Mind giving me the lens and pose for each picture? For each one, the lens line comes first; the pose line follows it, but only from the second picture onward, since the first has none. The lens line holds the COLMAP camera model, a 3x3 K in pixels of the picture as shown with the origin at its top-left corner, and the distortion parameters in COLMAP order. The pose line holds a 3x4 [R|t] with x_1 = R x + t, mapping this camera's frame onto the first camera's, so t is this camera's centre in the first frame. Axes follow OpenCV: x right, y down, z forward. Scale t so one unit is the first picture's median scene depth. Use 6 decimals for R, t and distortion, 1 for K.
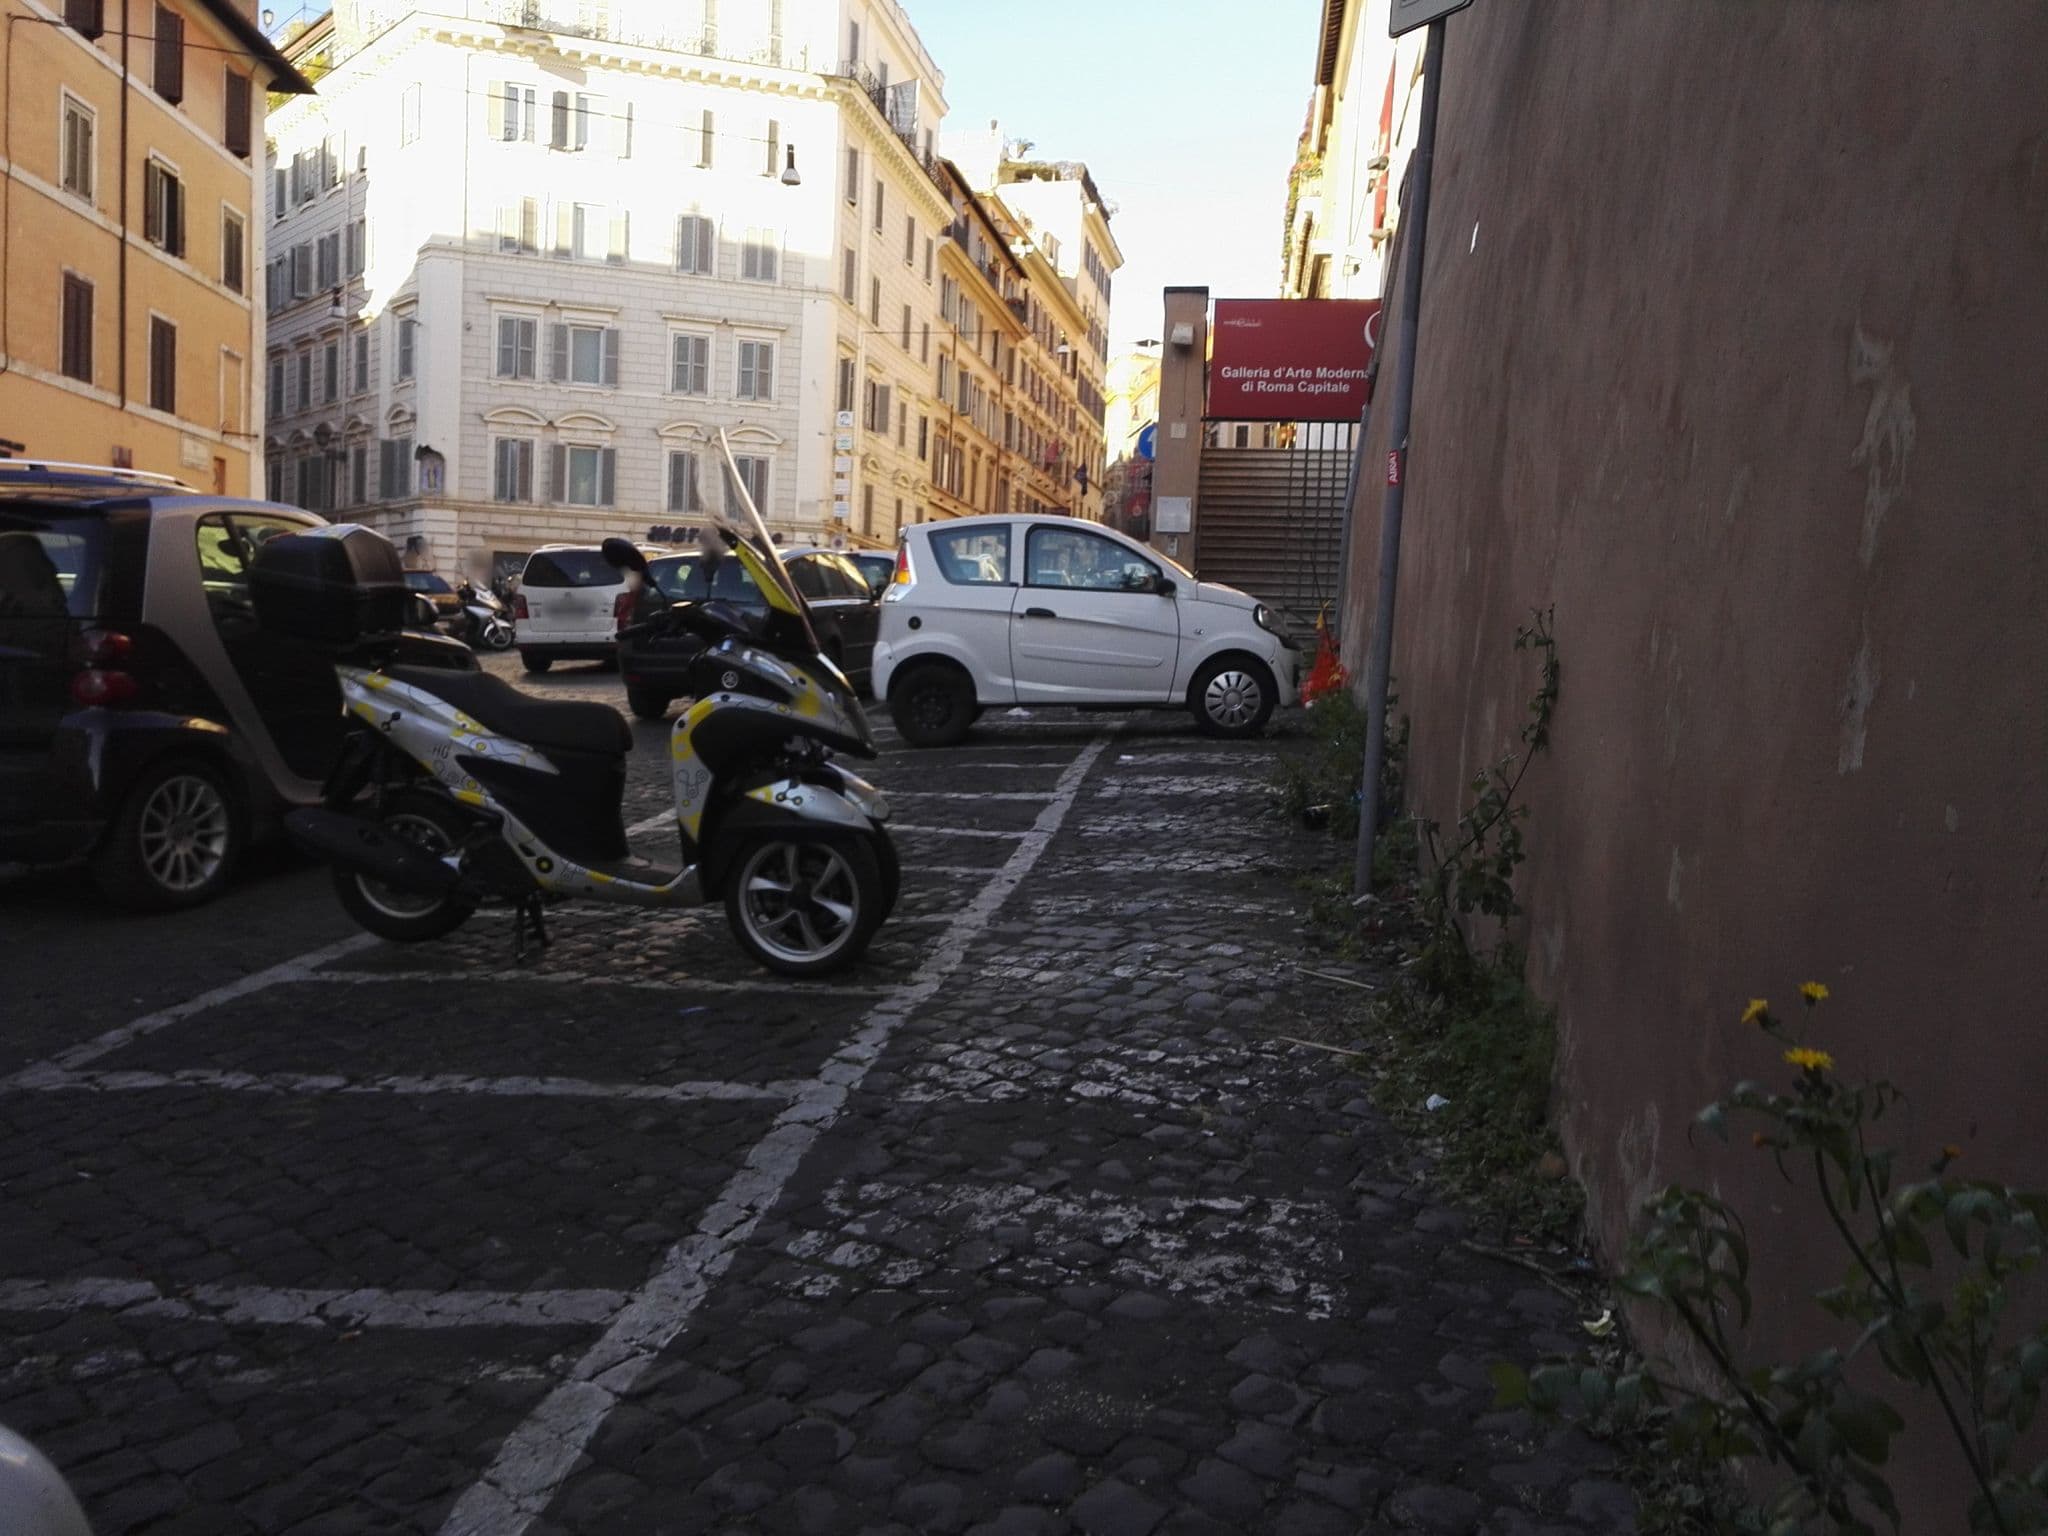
lens RADIAL K [[1102.1, 0, 1024.0], [0, 1102.1, 768.0], [0, 0, 1]] dist [0.098309, -0.032067]
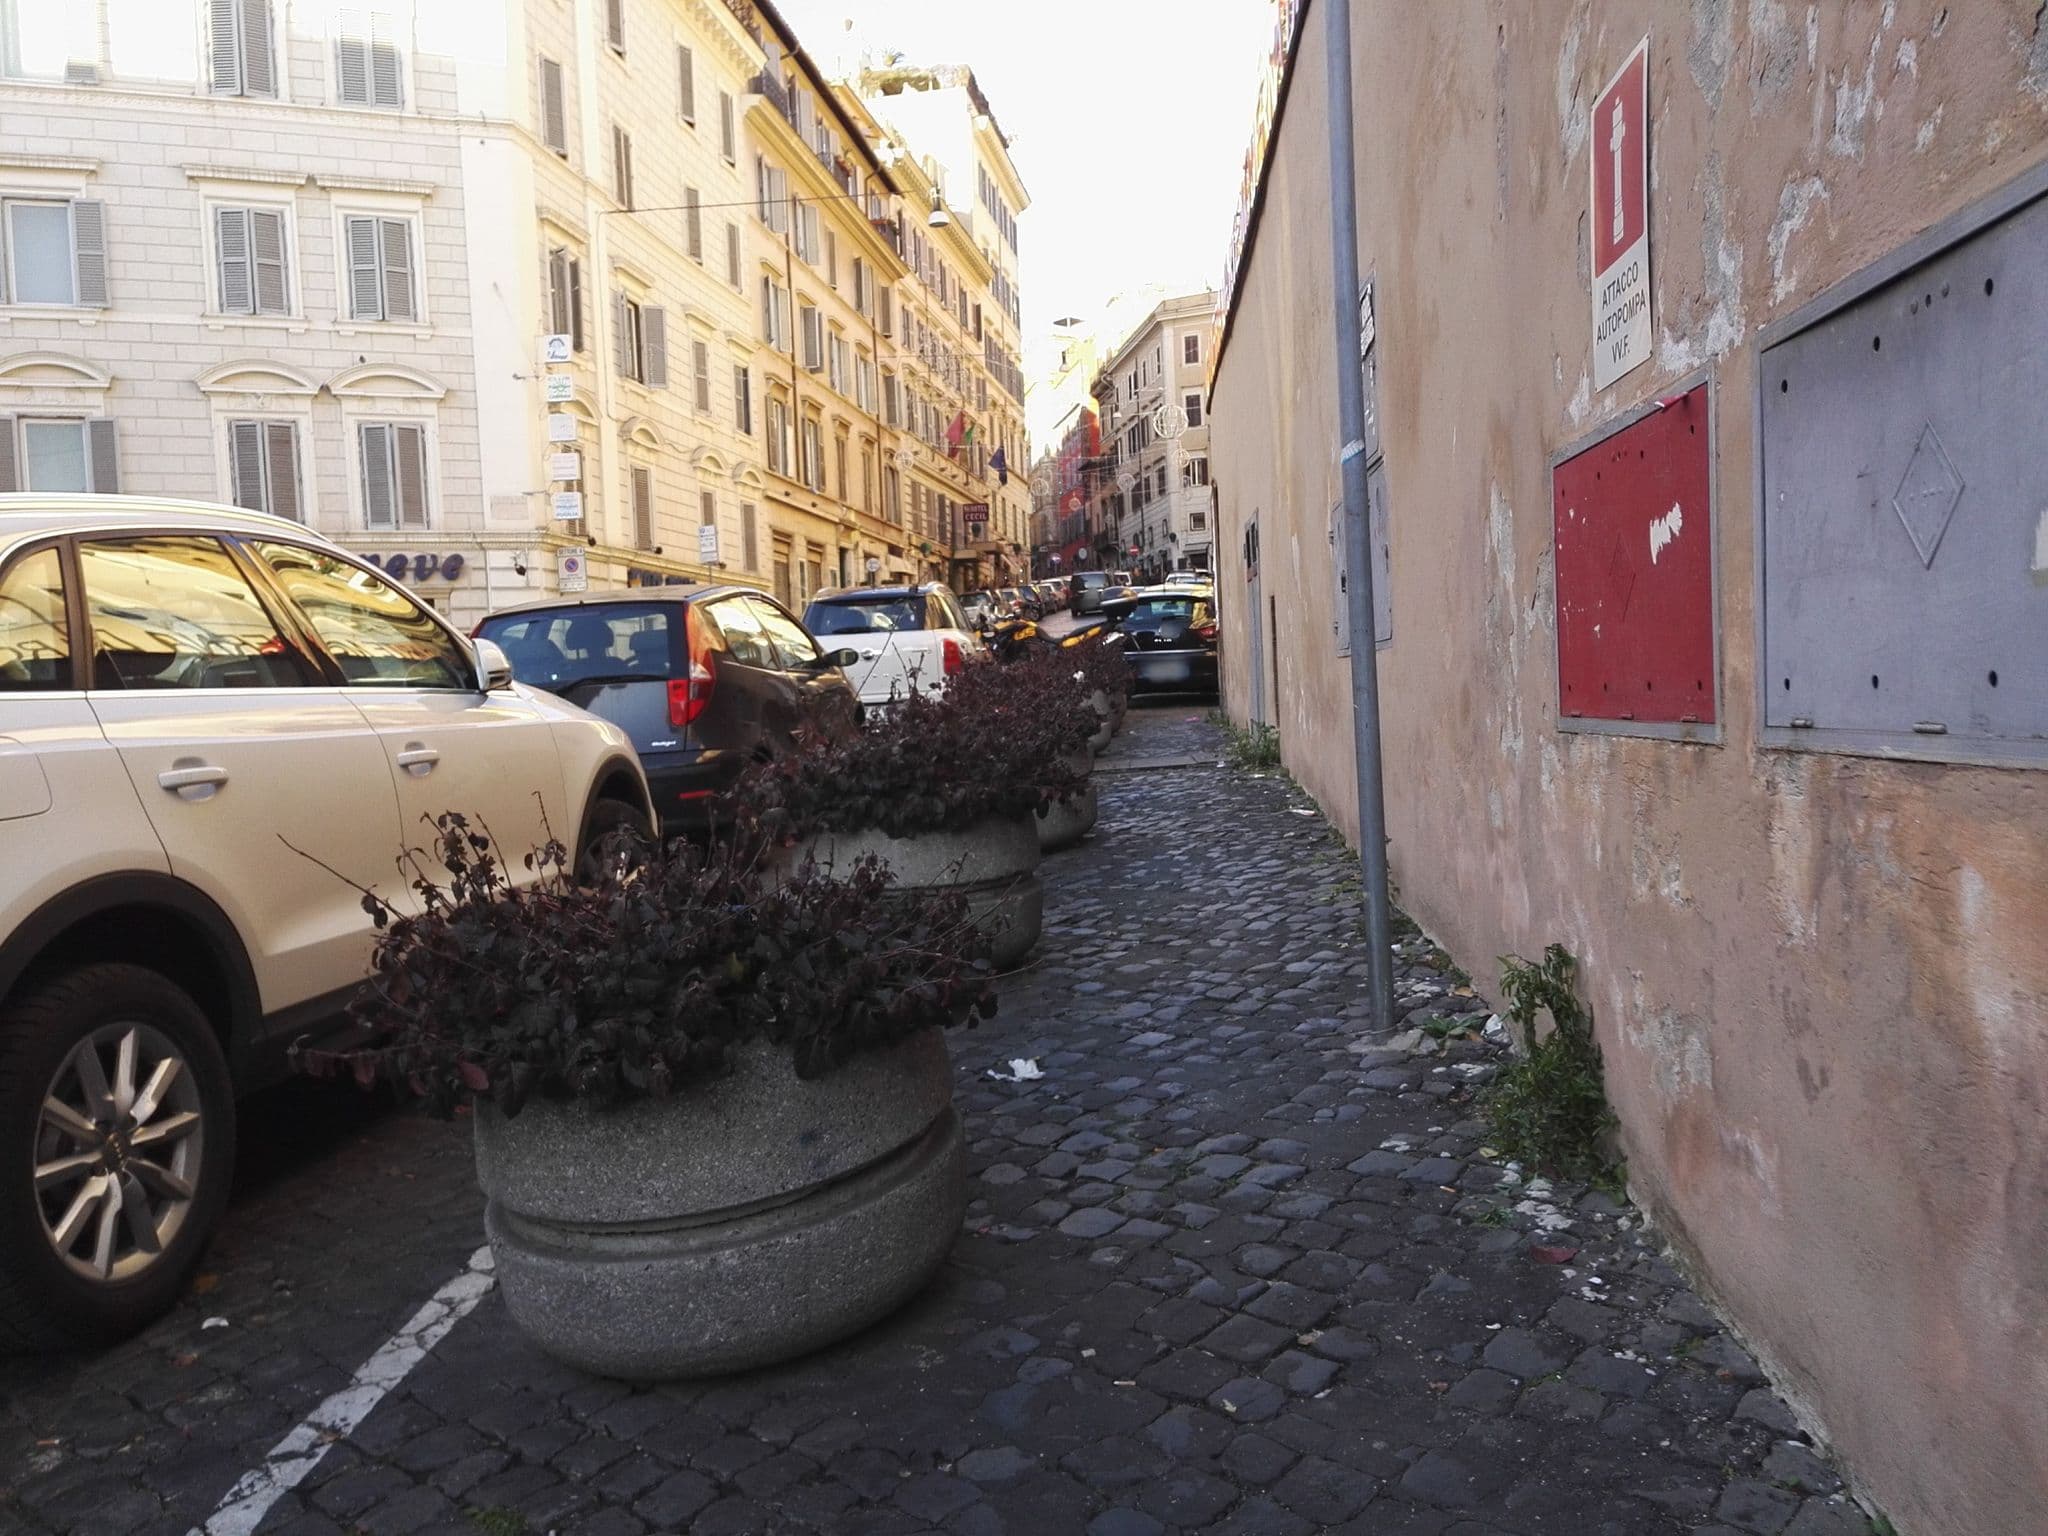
lens RADIAL K [[1102.1, 0, 1024.0], [0, 1102.1, 768.0], [0, 0, 1]] dist [0.098309, -0.032067]
pose [[0.995667, -0.082856, 0.042214, 0.025733], [0.083424, 0.996444, -0.011860, -0.053411], [-0.041082, 0.015331, 0.999038, 0.307536]]
